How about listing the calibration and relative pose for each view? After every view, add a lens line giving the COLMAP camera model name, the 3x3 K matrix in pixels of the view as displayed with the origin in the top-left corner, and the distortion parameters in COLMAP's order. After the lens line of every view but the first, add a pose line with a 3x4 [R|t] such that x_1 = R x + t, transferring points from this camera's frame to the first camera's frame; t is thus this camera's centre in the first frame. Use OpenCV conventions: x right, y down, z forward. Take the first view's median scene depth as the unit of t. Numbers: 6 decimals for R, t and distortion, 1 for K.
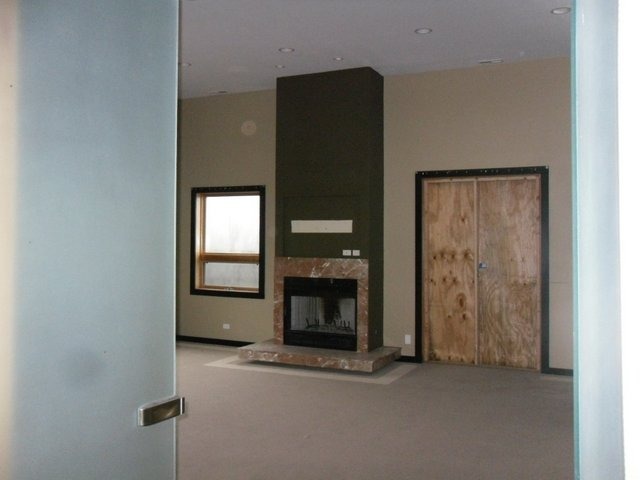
lens RADIAL K [[664.3, 0, 320.4], [0, 664.3, 245.0], [0, 0, 1]] dist [0.019855, 0.000000]
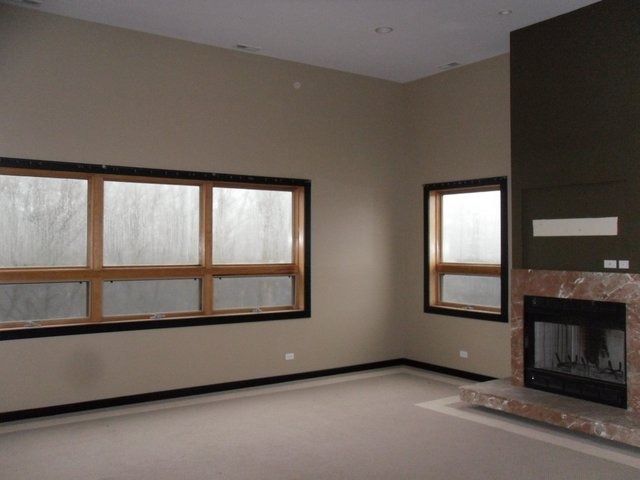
lens RADIAL K [[664.3, 0, 320.0], [0, 664.3, 234.1], [0, 0, 1]] dist [0.019855, 0.000000]
pose [[0.891658, -0.011339, -0.452568, 0.080626], [-0.002951, 0.999520, -0.030856, 0.002594], [0.452701, 0.028848, 0.891196, 0.227090]]
